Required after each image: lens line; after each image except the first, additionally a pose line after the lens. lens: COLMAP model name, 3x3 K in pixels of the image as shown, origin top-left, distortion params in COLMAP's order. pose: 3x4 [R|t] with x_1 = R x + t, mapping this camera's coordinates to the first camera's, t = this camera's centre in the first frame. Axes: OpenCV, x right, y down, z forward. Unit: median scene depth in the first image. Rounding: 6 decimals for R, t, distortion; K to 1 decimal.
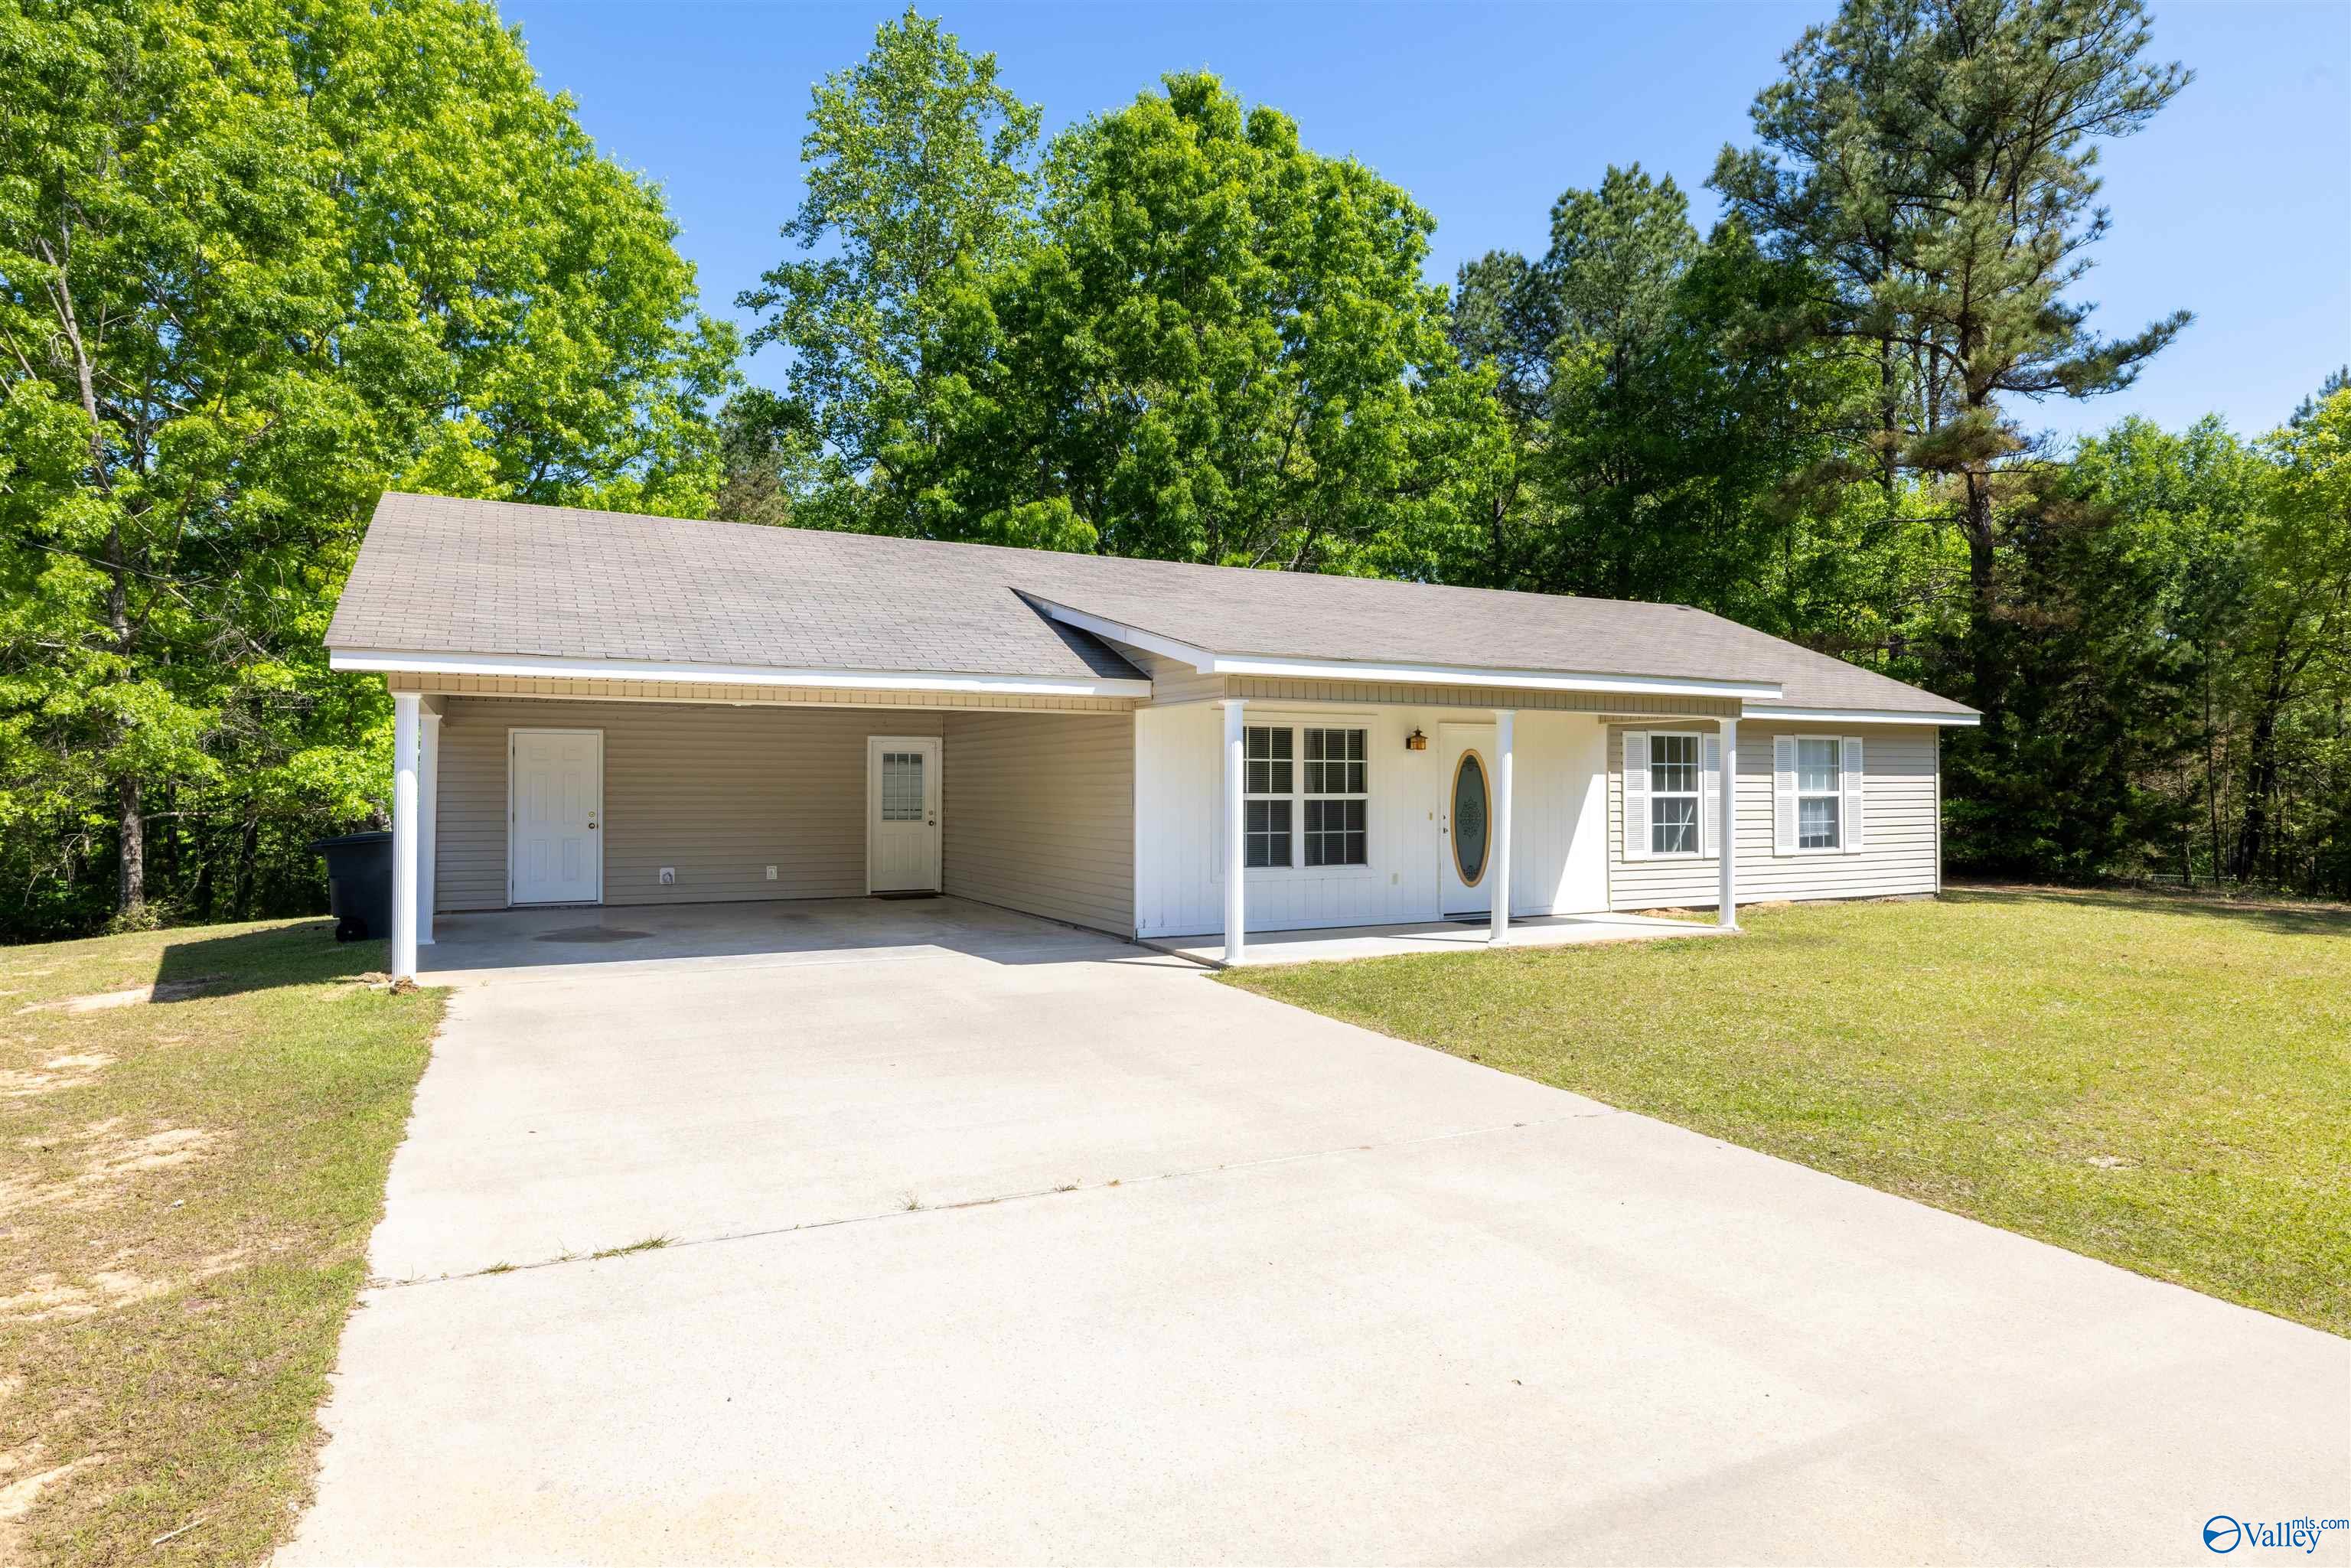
lens RADIAL K [[1292.3, 0, 1179.8], [0, 1292.3, 776.6], [0, 0, 1]] dist [-0.001965, 0.001697]
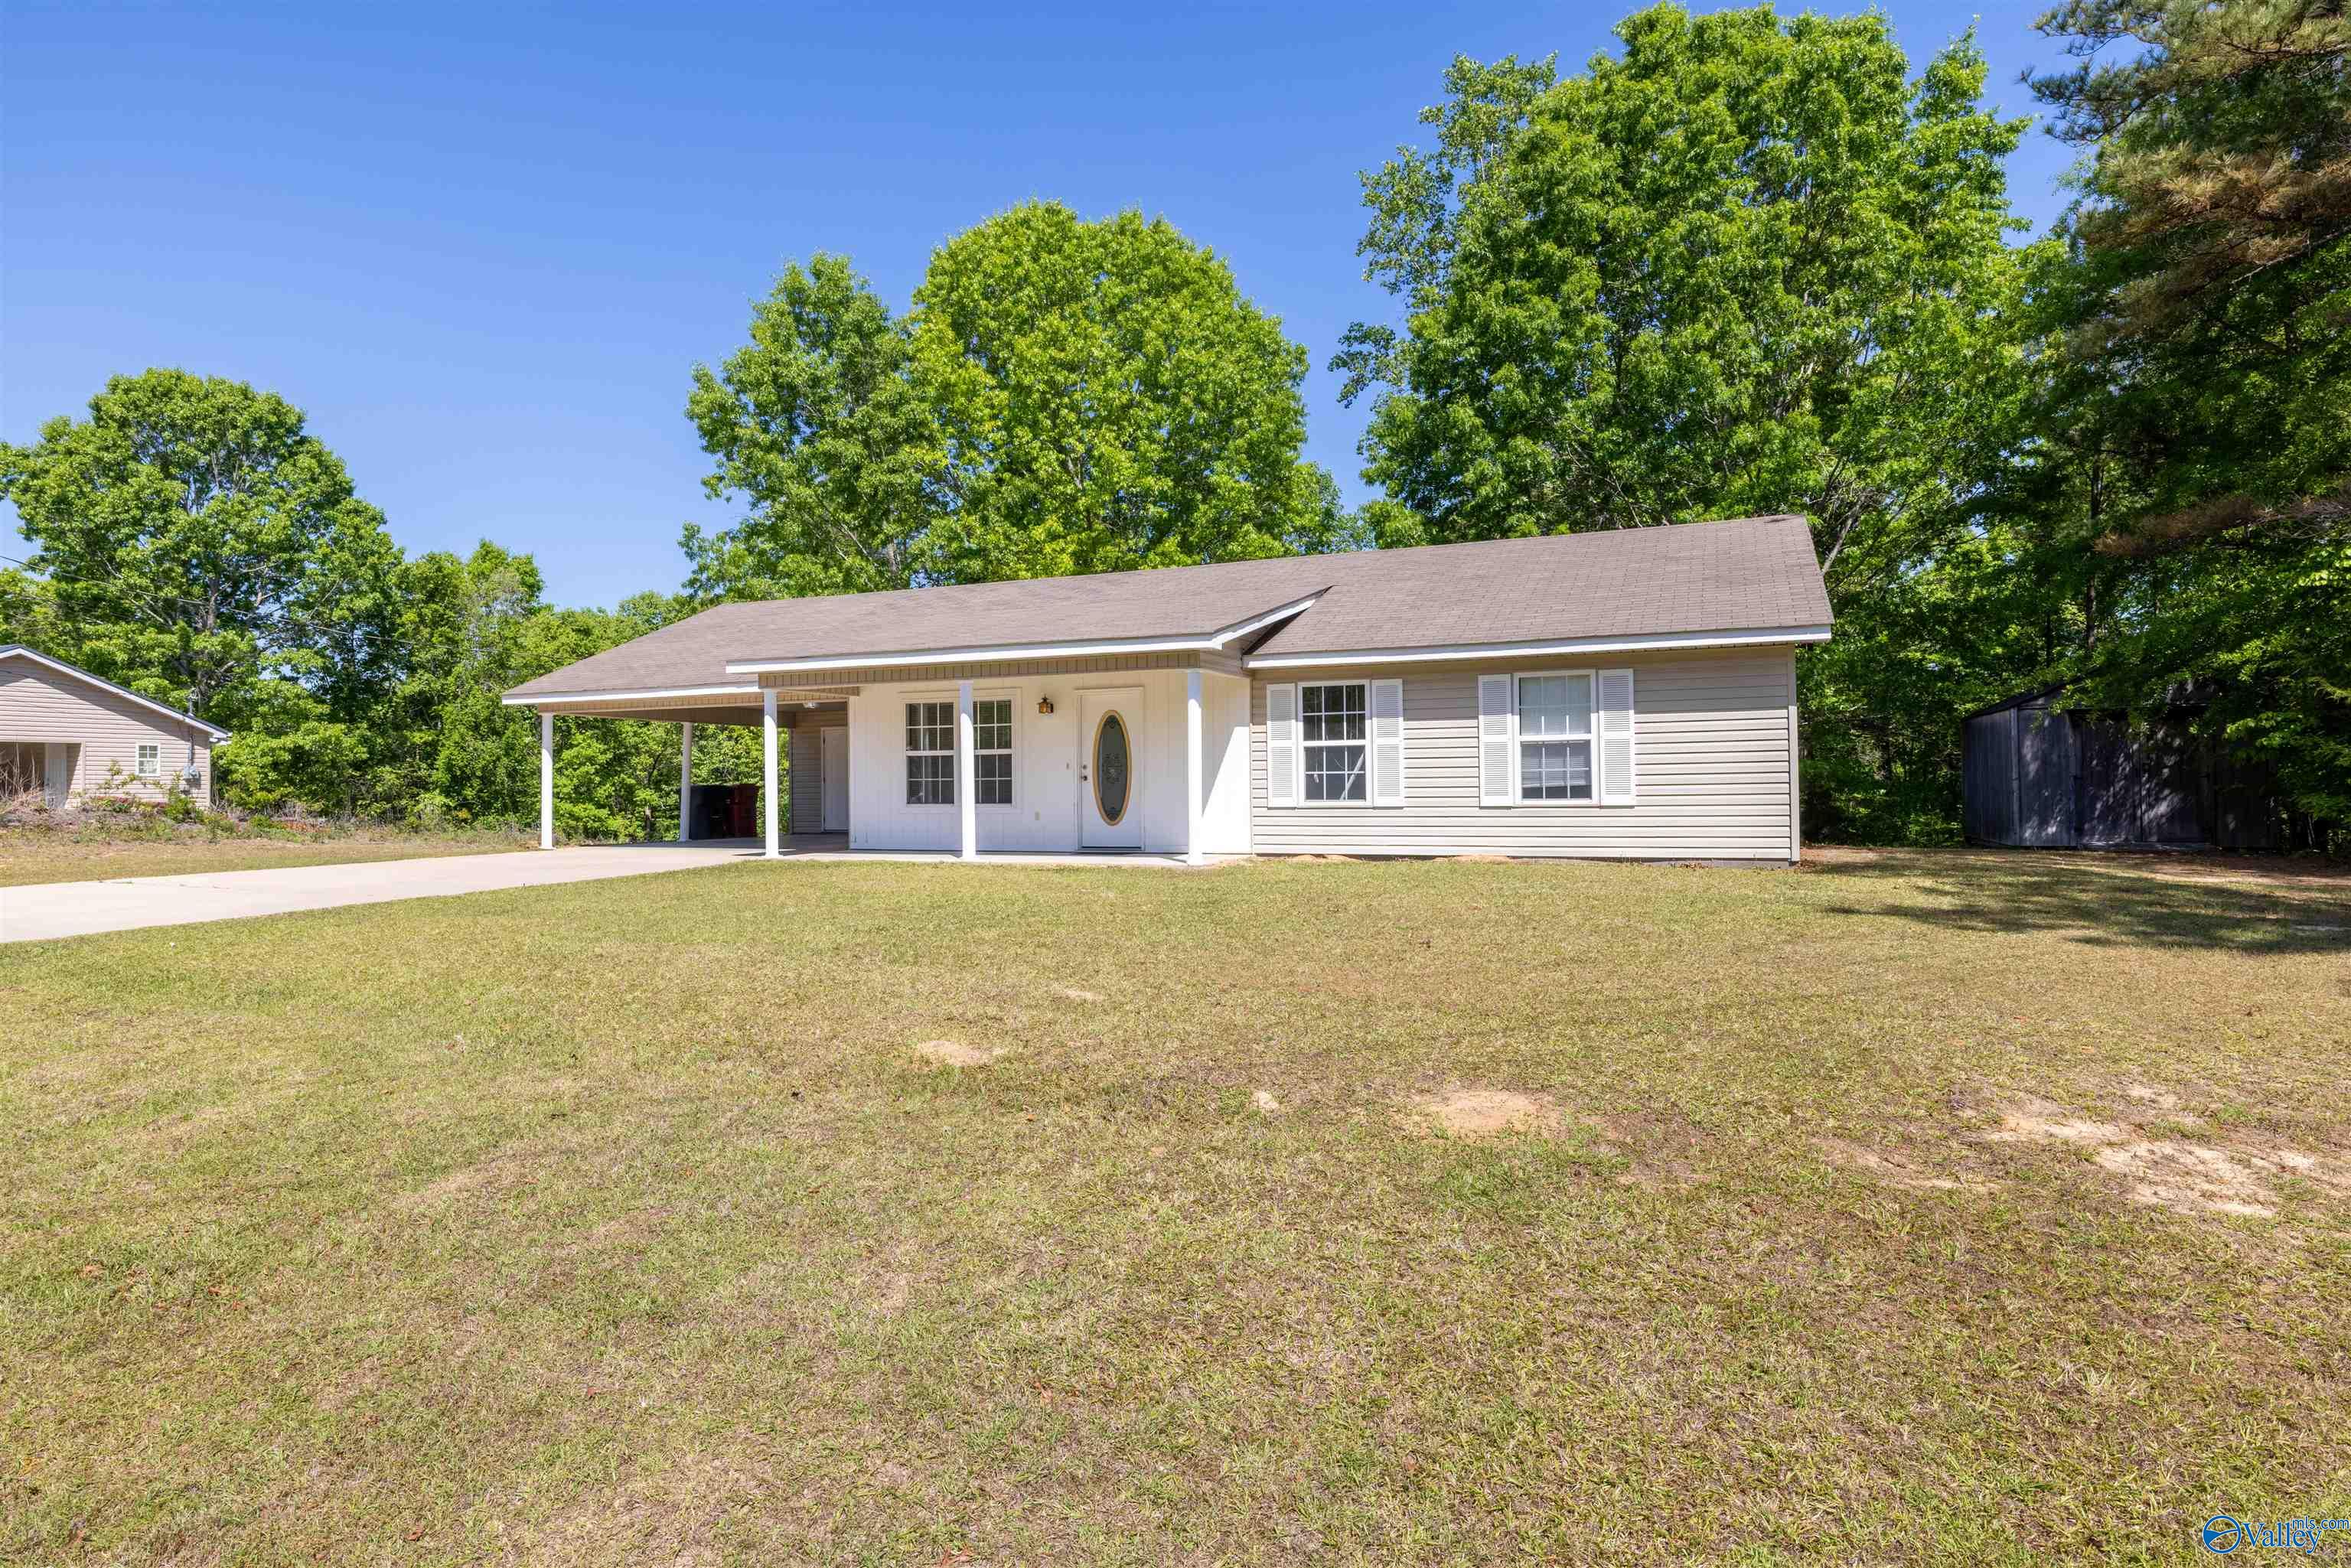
lens RADIAL K [[1257.8, 0, 1193.9], [0, 1257.8, 802.2], [0, 0, 1]] dist [-0.000254, 0.000133]
pose [[0.652089, 0.002594, -0.758138, 0.923833], [0.016515, 0.999708, 0.017626, 0.035638], [0.757963, -0.024014, 0.651856, 0.239206]]
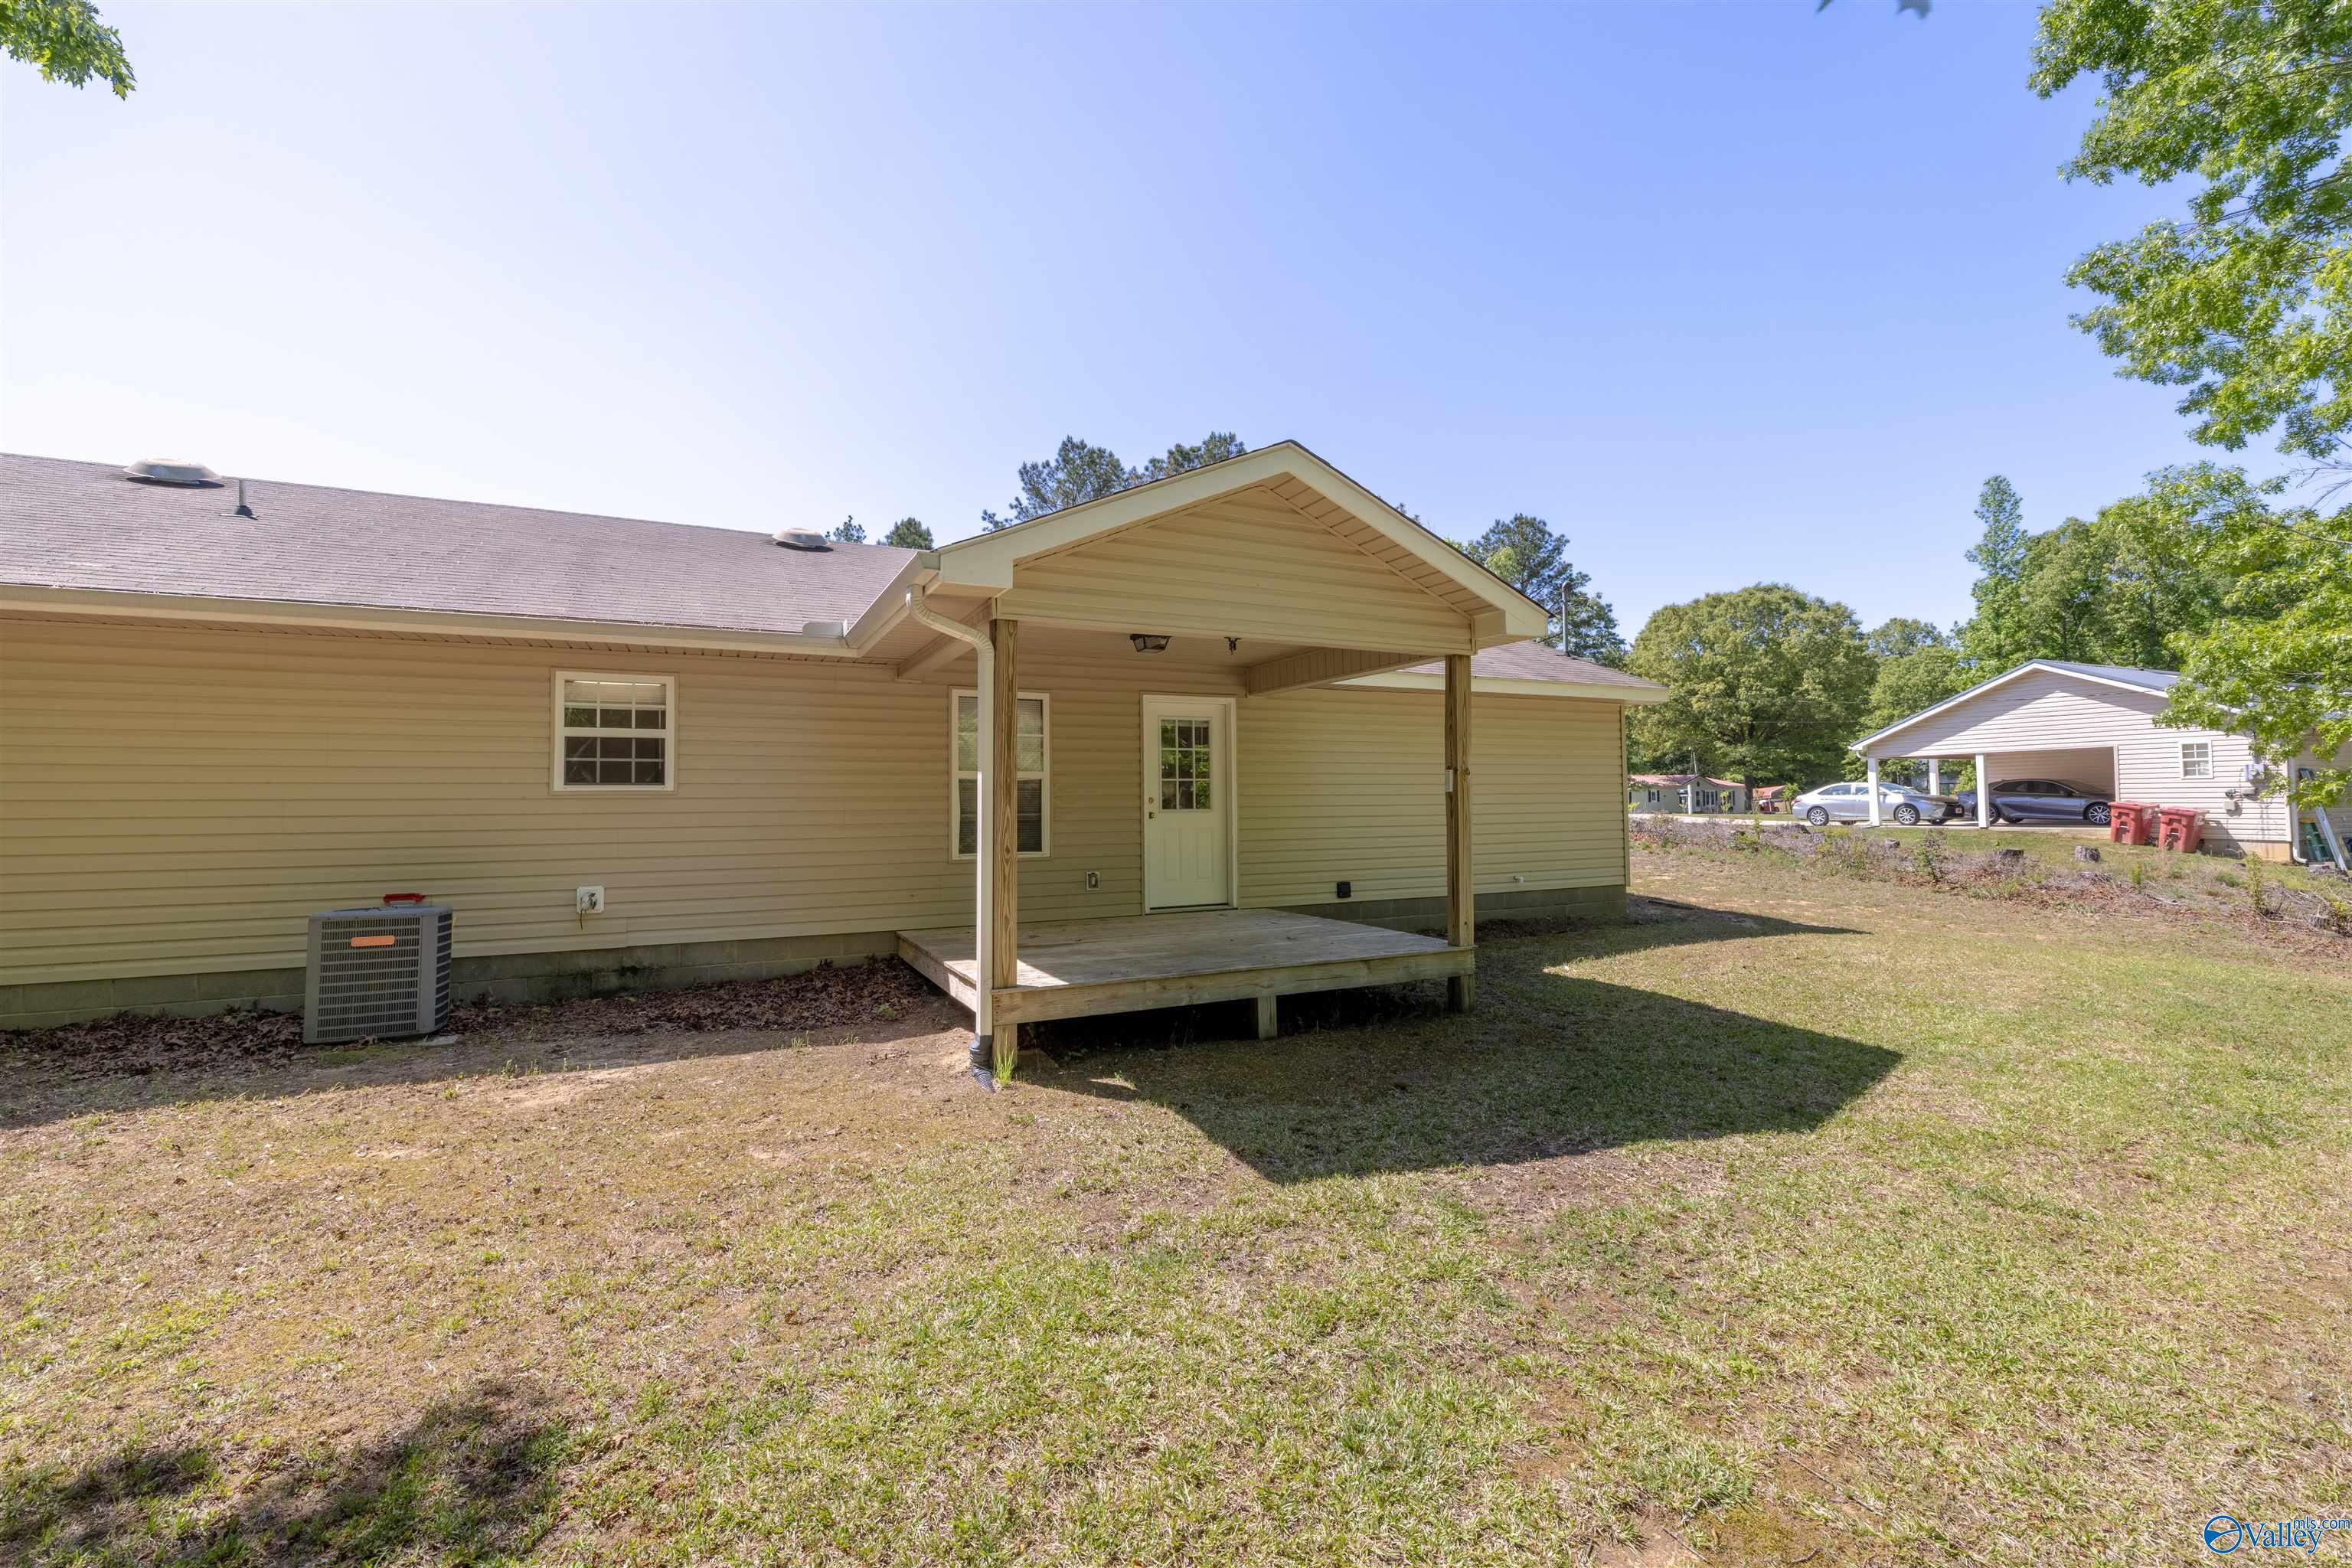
lens RADIAL K [[978.1, 0, 1172.8], [0, 978.1, 782.9], [0, 0, 1]] dist [-0.006872, 0.001351]
pose [[-0.999513, 0.002259, 0.031121, -0.256738], [0.001140, 0.999353, -0.035936, 0.055981], [-0.031182, -0.035883, -0.998869, 1.691191]]
